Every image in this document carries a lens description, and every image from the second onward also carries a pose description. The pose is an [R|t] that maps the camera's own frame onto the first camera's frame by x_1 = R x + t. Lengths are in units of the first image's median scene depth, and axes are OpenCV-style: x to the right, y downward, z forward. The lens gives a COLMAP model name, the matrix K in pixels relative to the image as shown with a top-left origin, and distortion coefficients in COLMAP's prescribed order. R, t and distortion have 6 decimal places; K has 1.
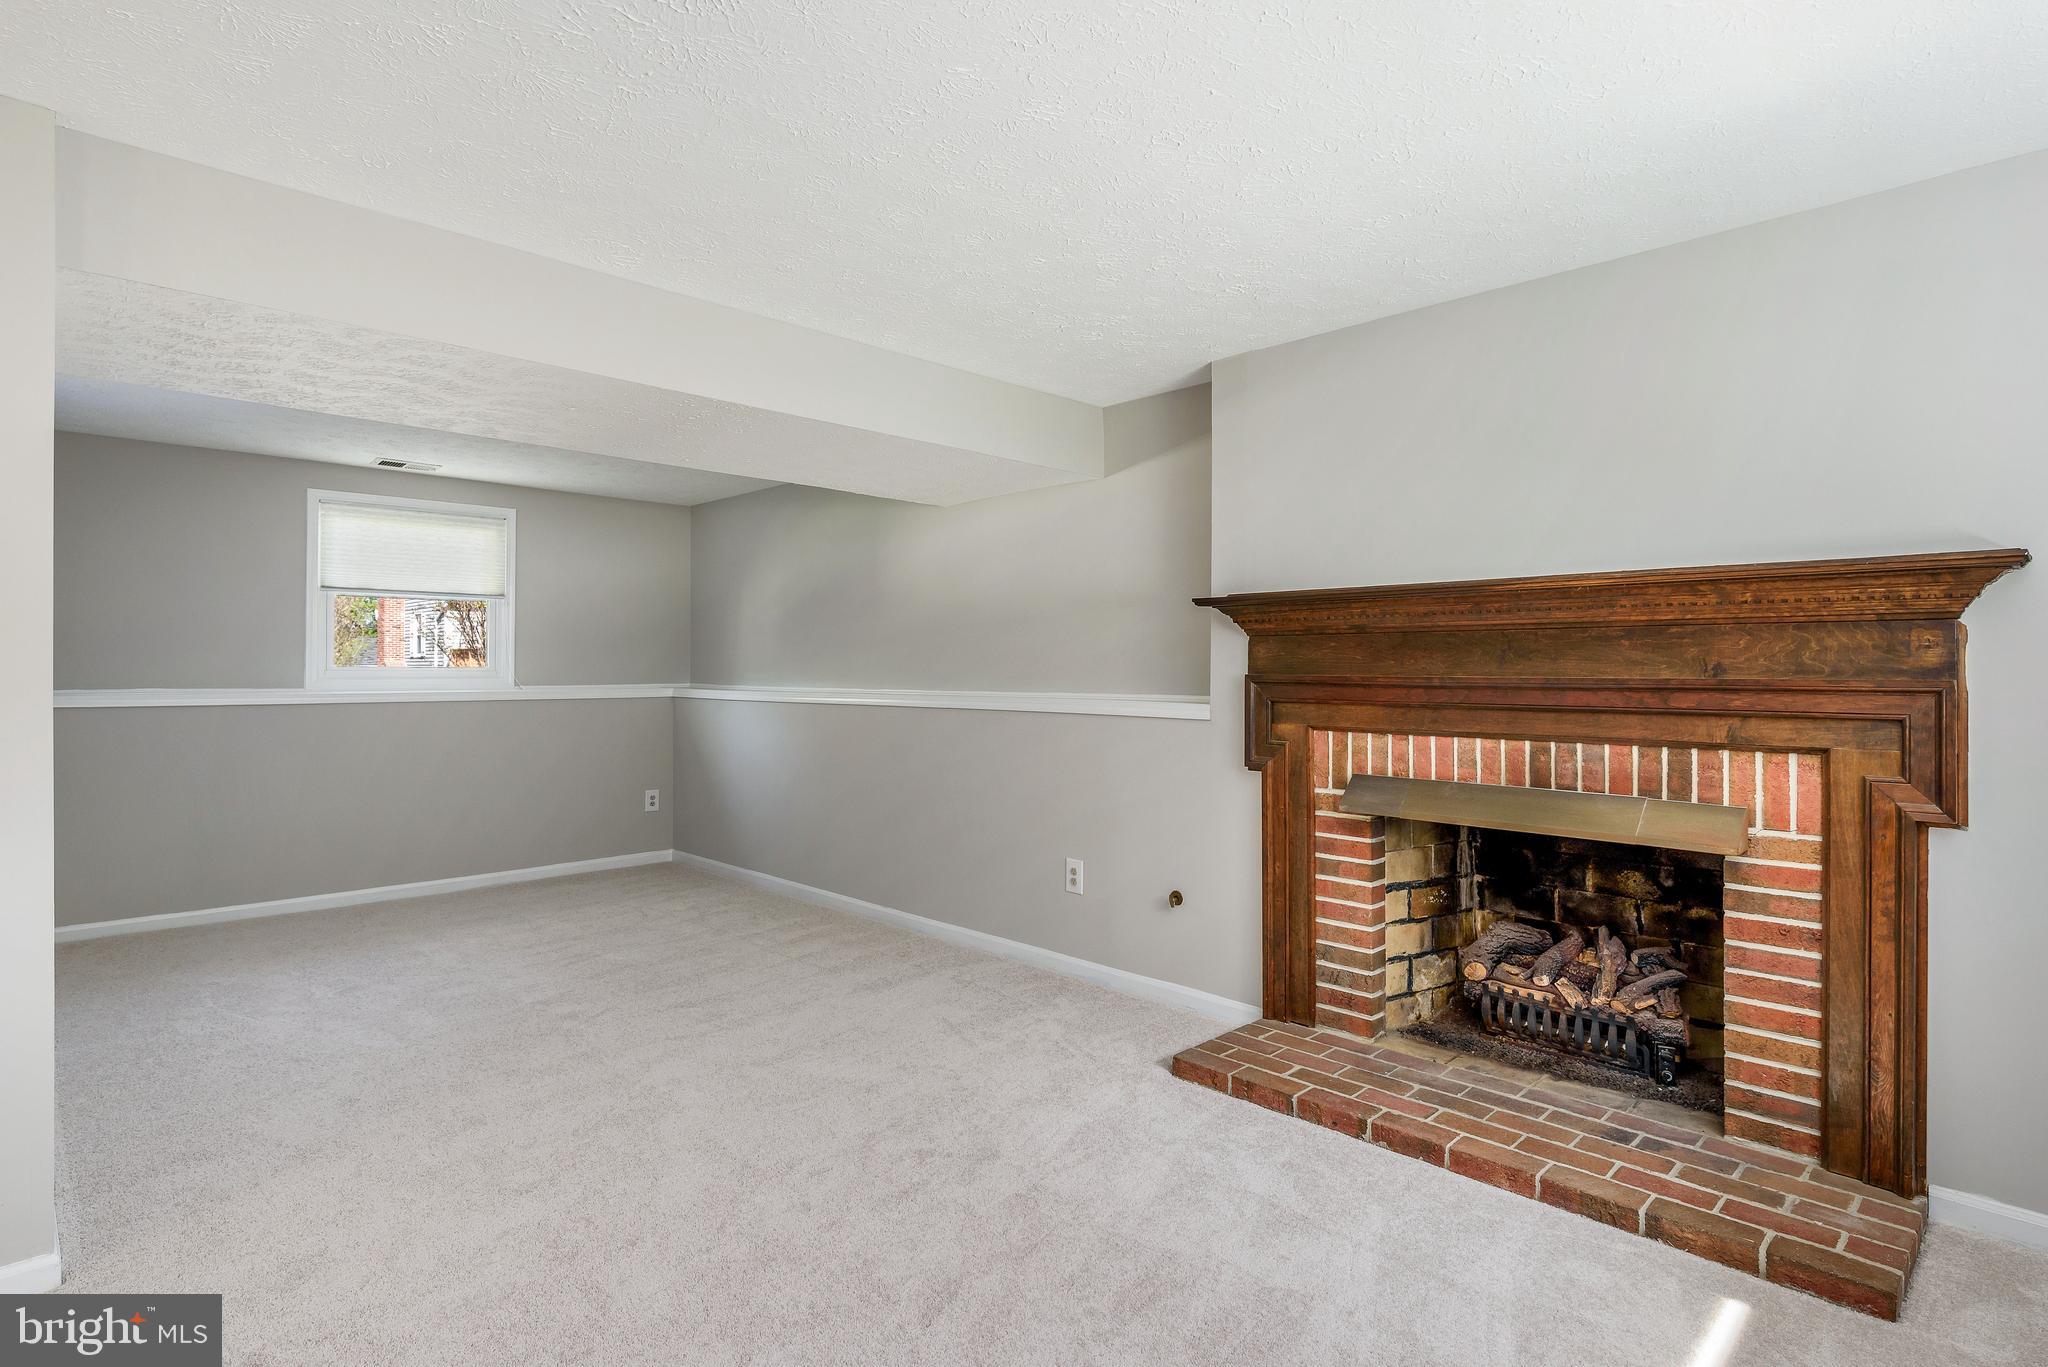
lens RADIAL K [[1035.7, 0, 1013.8], [0, 1035.7, 659.0], [0, 0, 1]] dist [0.000420, 0.000312]
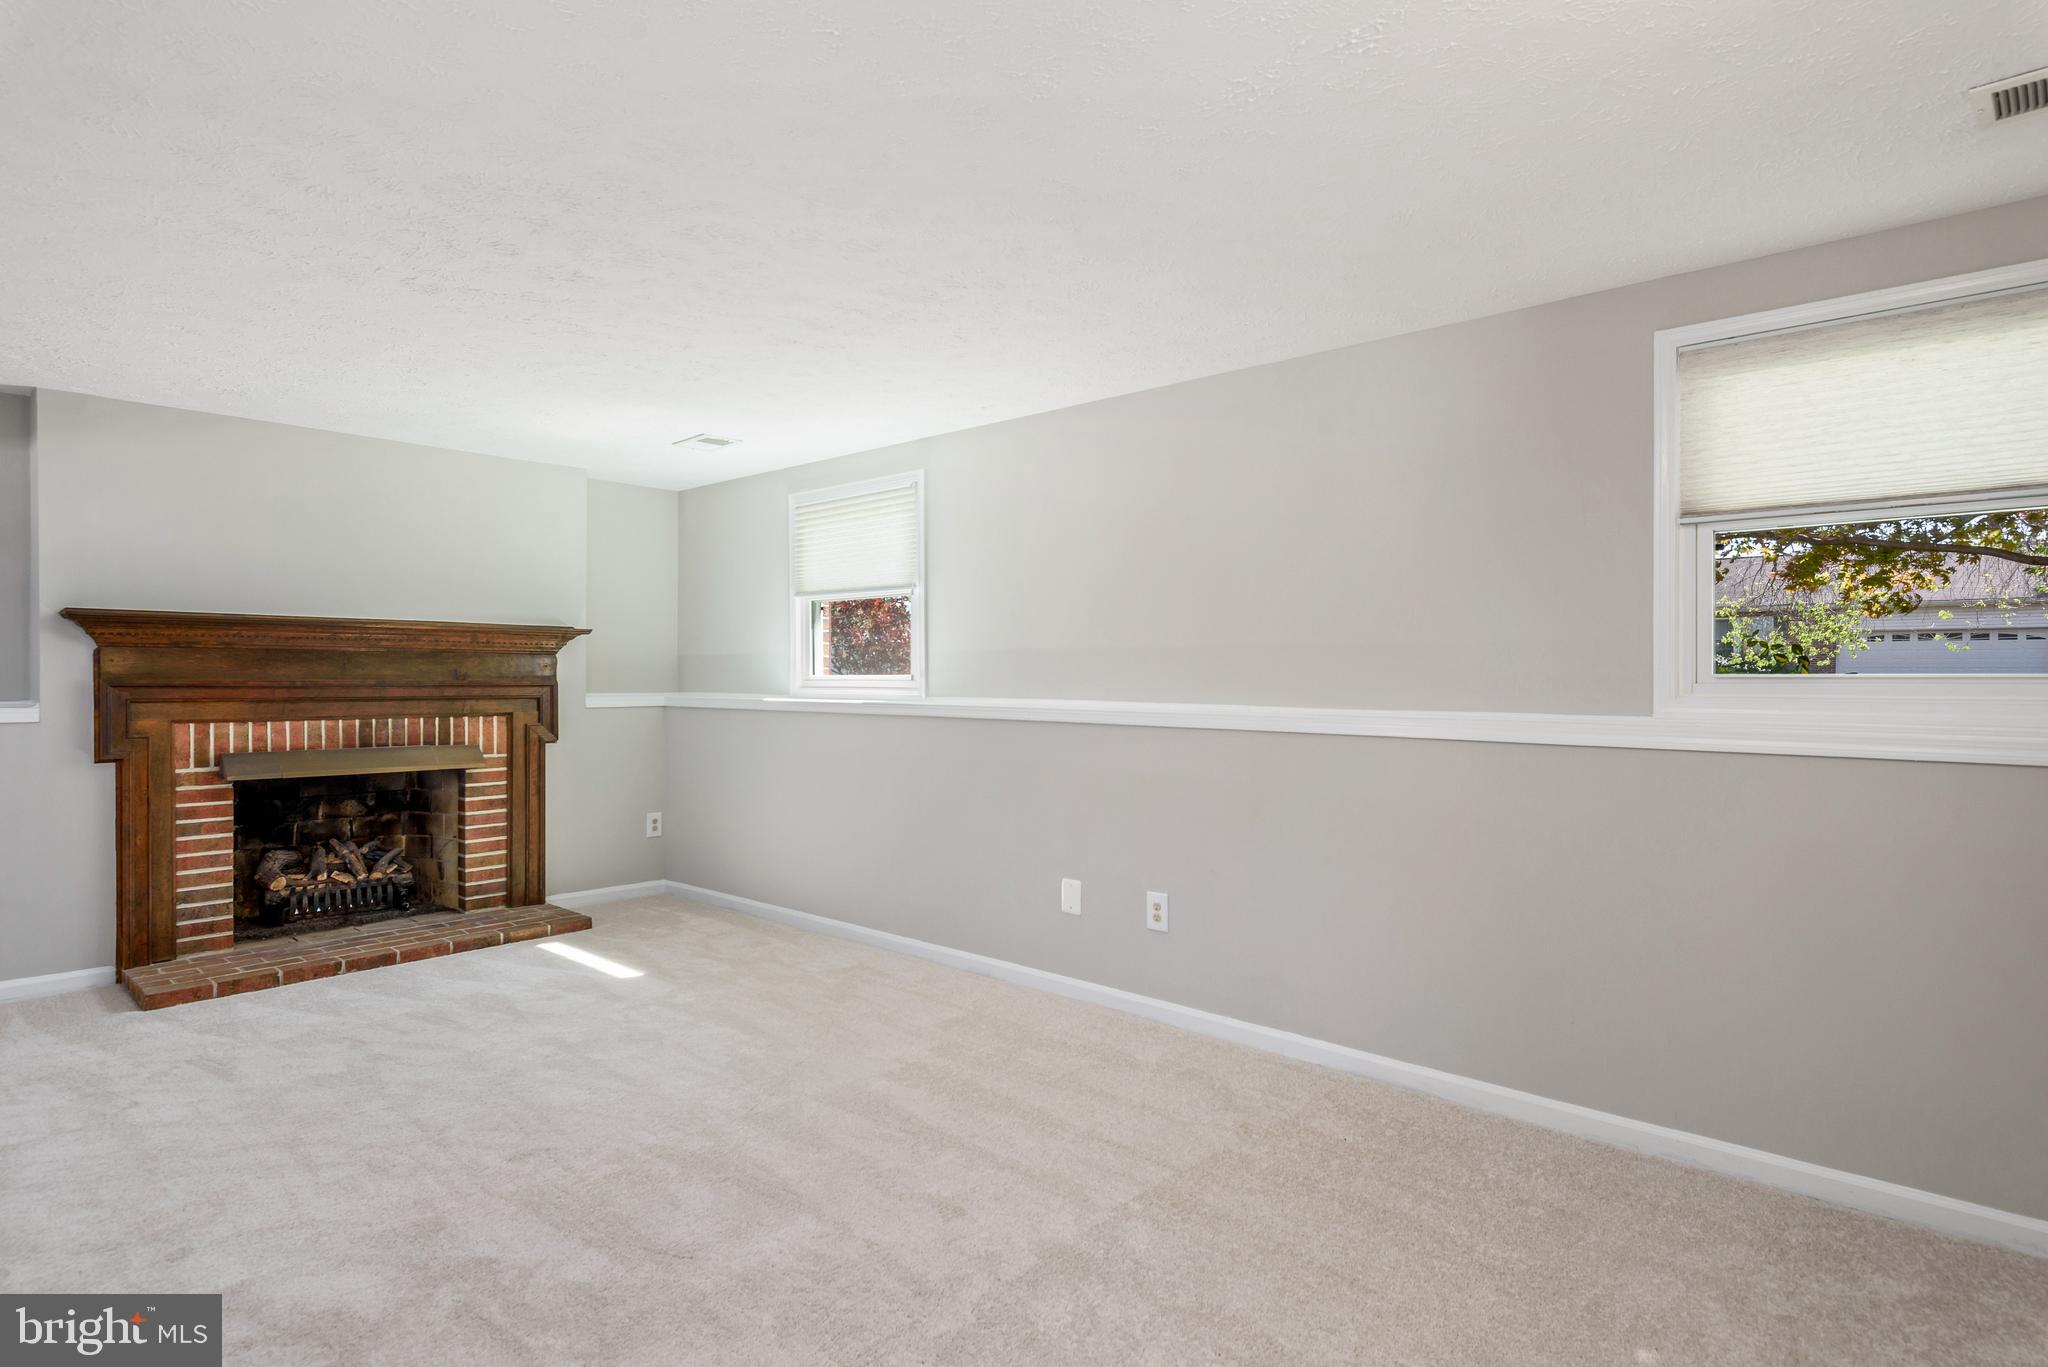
lens RADIAL K [[1079.8, 0, 1027.7], [0, 1079.8, 682.5], [0, 0, 1]] dist [0.001892, 0.000634]
pose [[-0.061119, -0.008016, 0.998098, -1.223059], [-0.012588, 0.999894, 0.007260, -0.004035], [-0.998051, -0.012120, -0.061214, 0.056706]]
